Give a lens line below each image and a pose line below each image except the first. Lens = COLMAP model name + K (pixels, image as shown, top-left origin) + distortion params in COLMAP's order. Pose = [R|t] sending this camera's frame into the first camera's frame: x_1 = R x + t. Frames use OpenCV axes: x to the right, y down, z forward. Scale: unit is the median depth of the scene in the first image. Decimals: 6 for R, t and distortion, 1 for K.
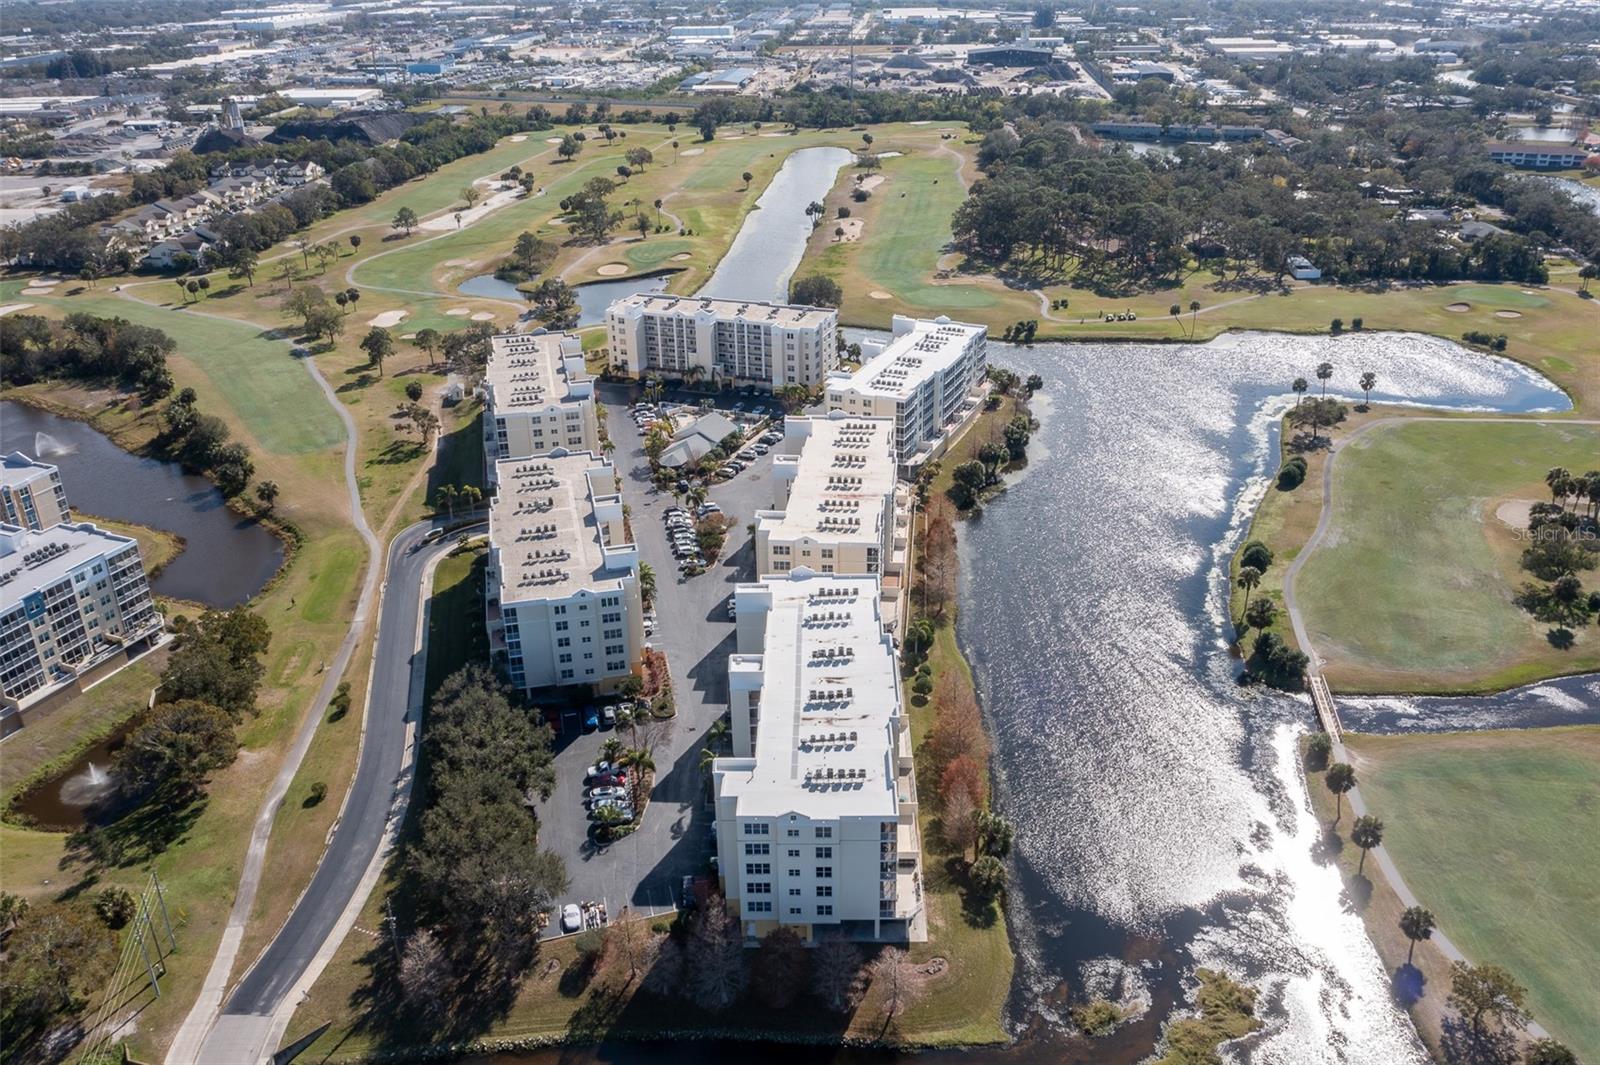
lens RADIAL K [[1277.4, 0, 800.0], [0, 1277.4, 532.5], [0, 0, 1]] dist [-0.023956, 0.010994]
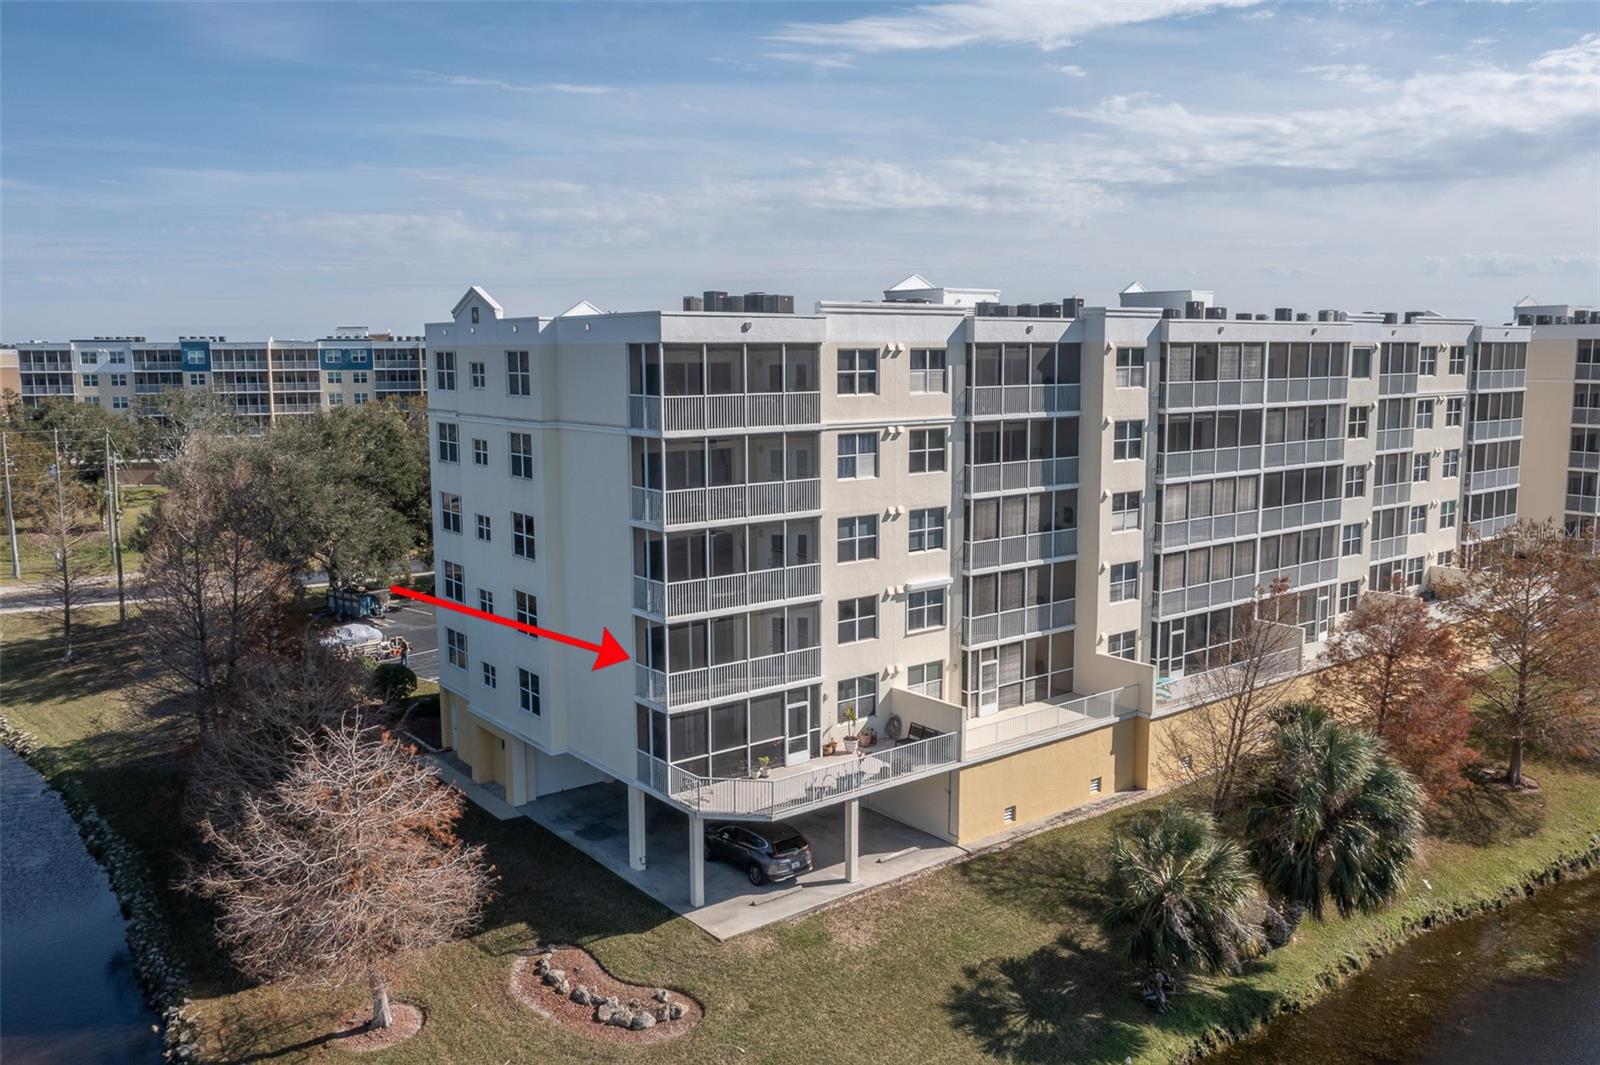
lens RADIAL K [[1259.4, 0, 800.0], [0, 1259.4, 532.5], [0, 0, 1]] dist [-0.024874, 0.008499]
pose [[0.622400, 0.112935, -0.774509, 0.292973], [-0.332773, 0.933828, -0.131252, 0.283154], [0.708435, 0.339427, 0.618797, 0.860204]]
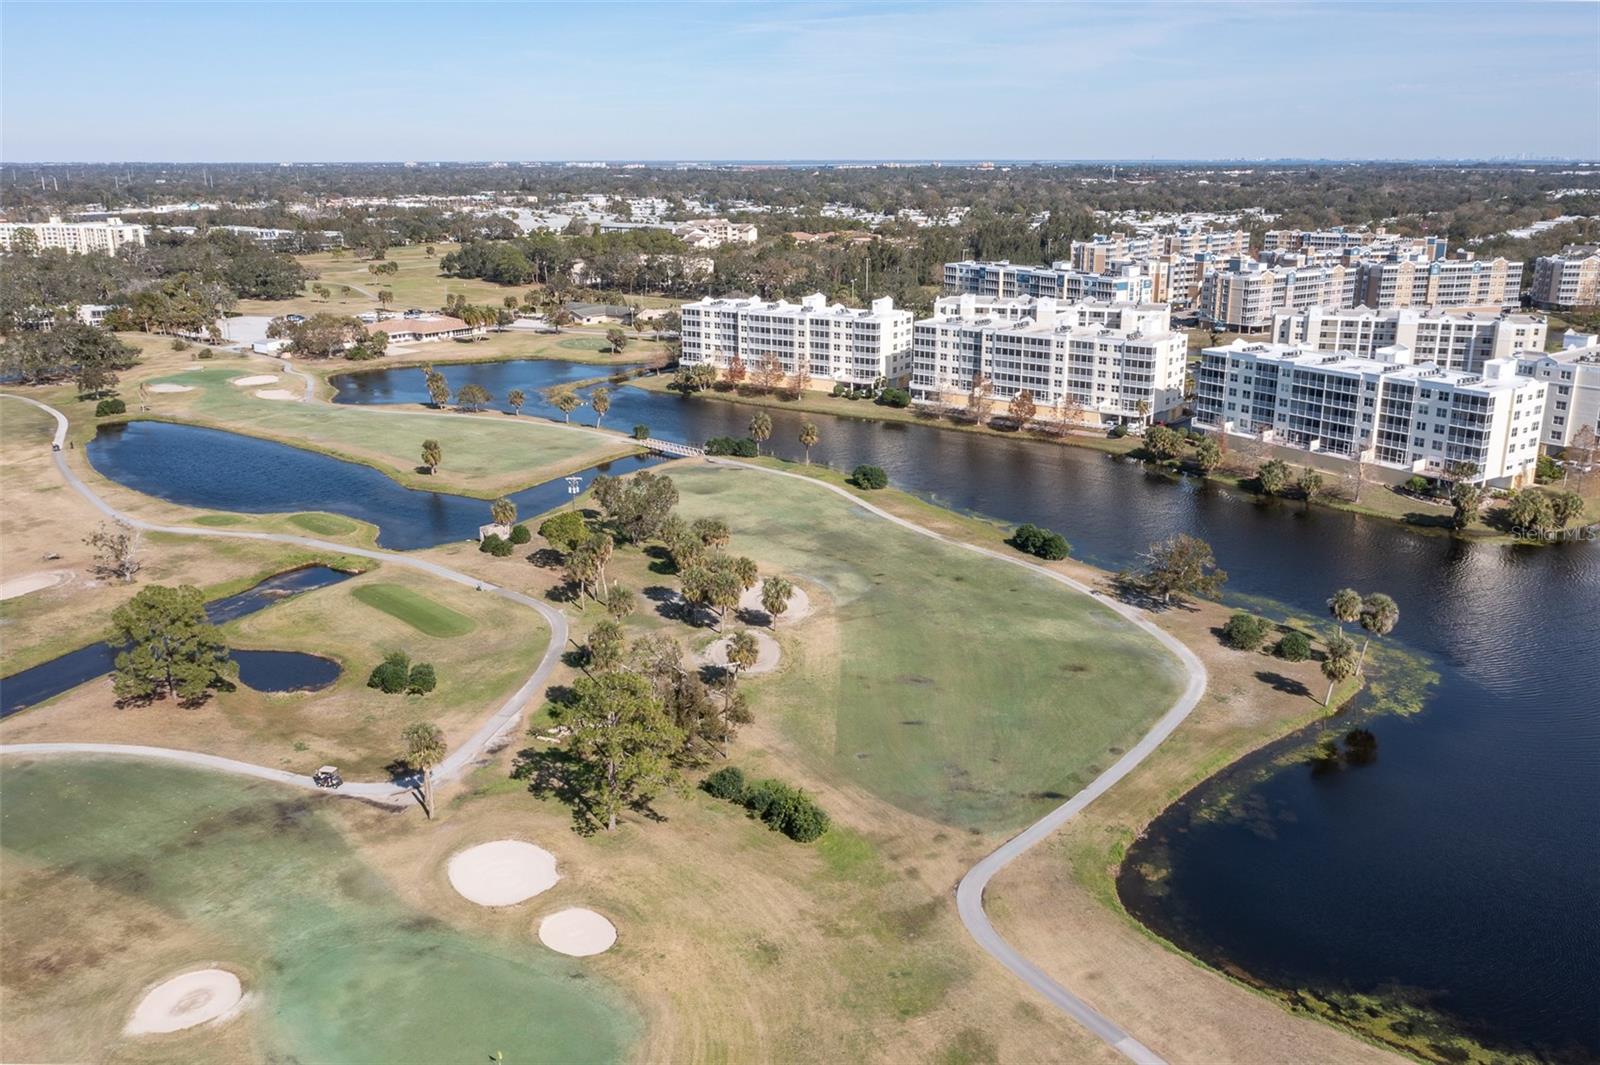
lens RADIAL K [[1277.4, 0, 800.0], [0, 1277.4, 532.5], [0, 0, 1]] dist [-0.023956, 0.010994]
pose [[-0.541478, 0.243294, -0.804742, 1.903617], [-0.355082, 0.801462, 0.481222, -0.633098], [0.762049, 0.546321, -0.347585, 2.163088]]
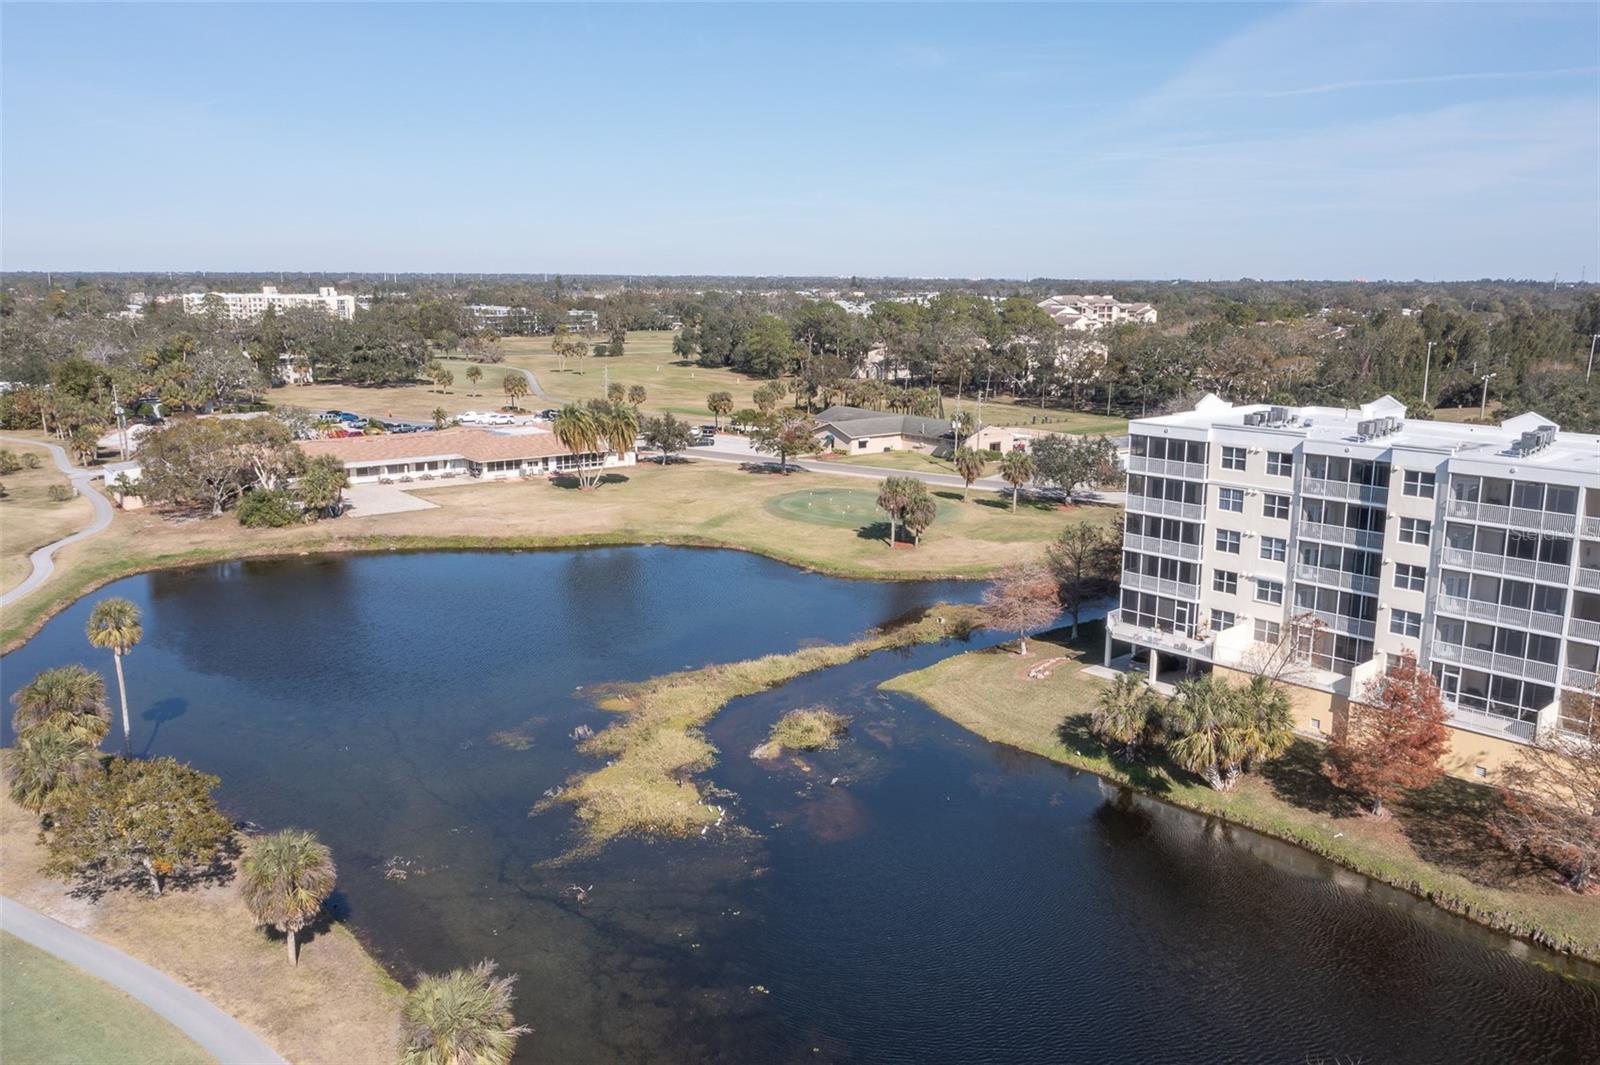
lens RADIAL K [[1259.4, 0, 800.0], [0, 1259.4, 532.5], [0, 0, 1]] dist [-0.024874, 0.008499]
pose [[-0.740102, 0.135968, -0.658606, 0.603613], [-0.287833, 0.821064, 0.492957, 0.007747], [0.607784, 0.554406, -0.568535, 1.261132]]
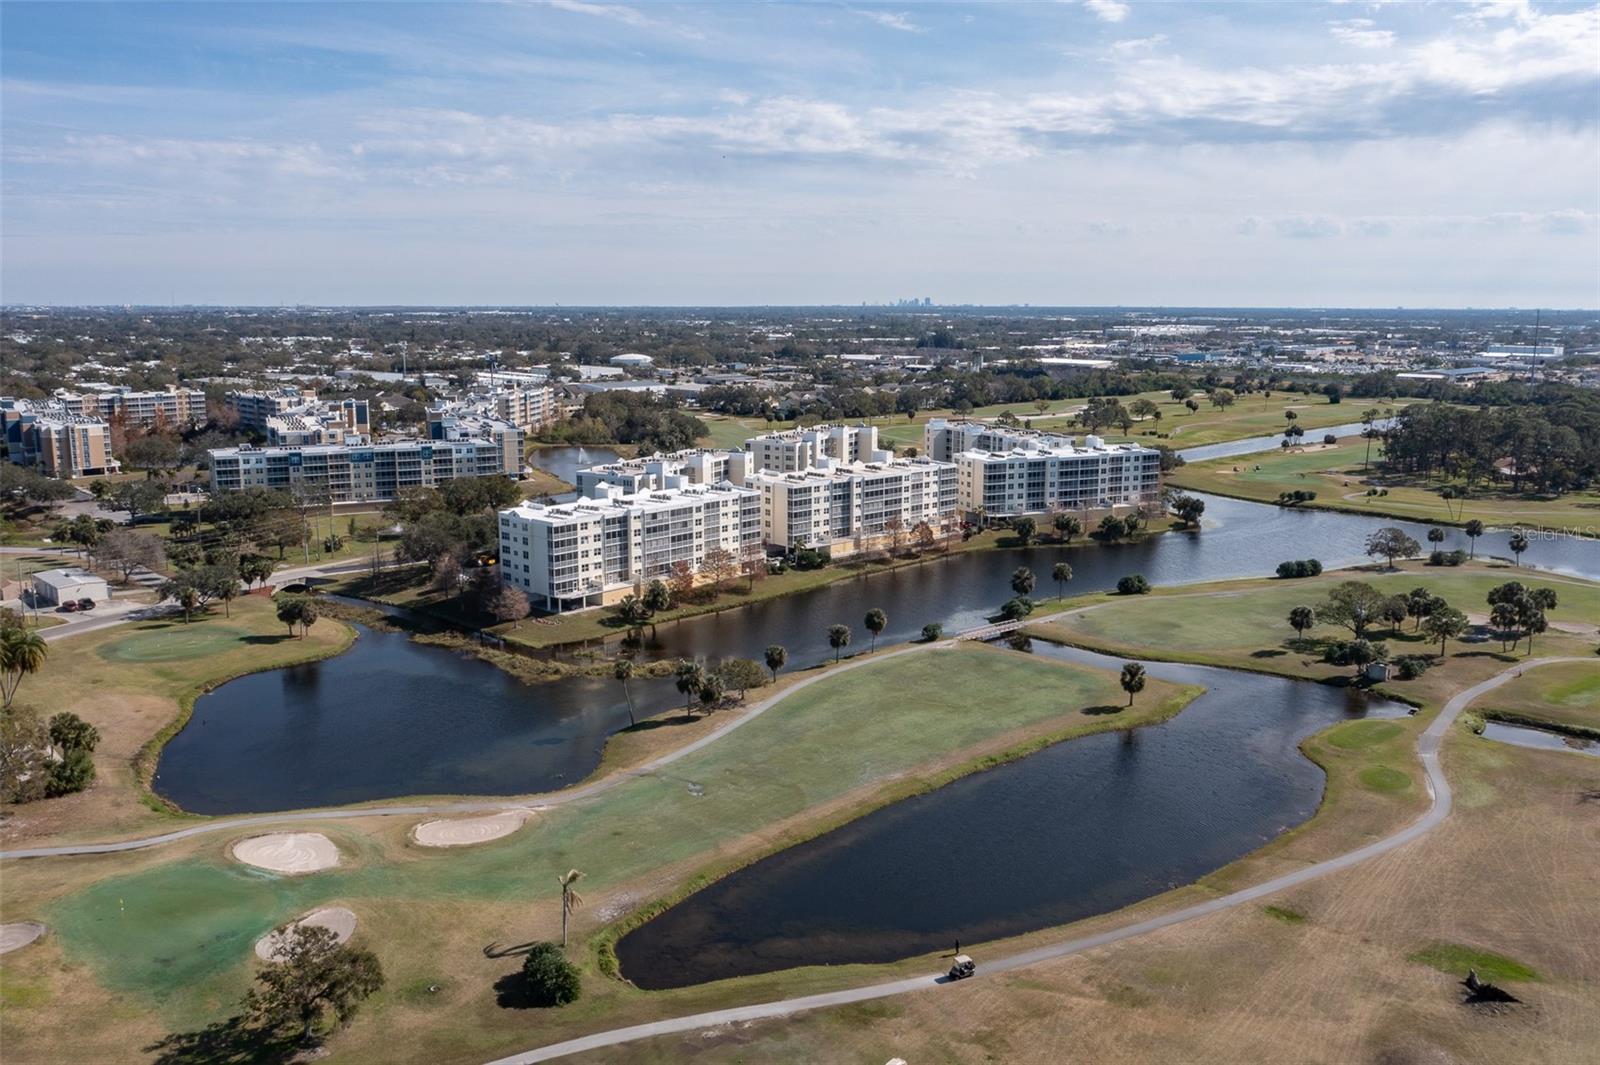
lens RADIAL K [[1239.8, 0, 800.8], [0, 1239.8, 570.5], [0, 0, 1]] dist [-0.015006, -0.002230]
pose [[0.752768, 0.145638, -0.641974, 1.396388], [-0.288814, 0.949416, -0.123275, 0.387013], [0.591547, 0.278208, 0.756751, -0.057082]]
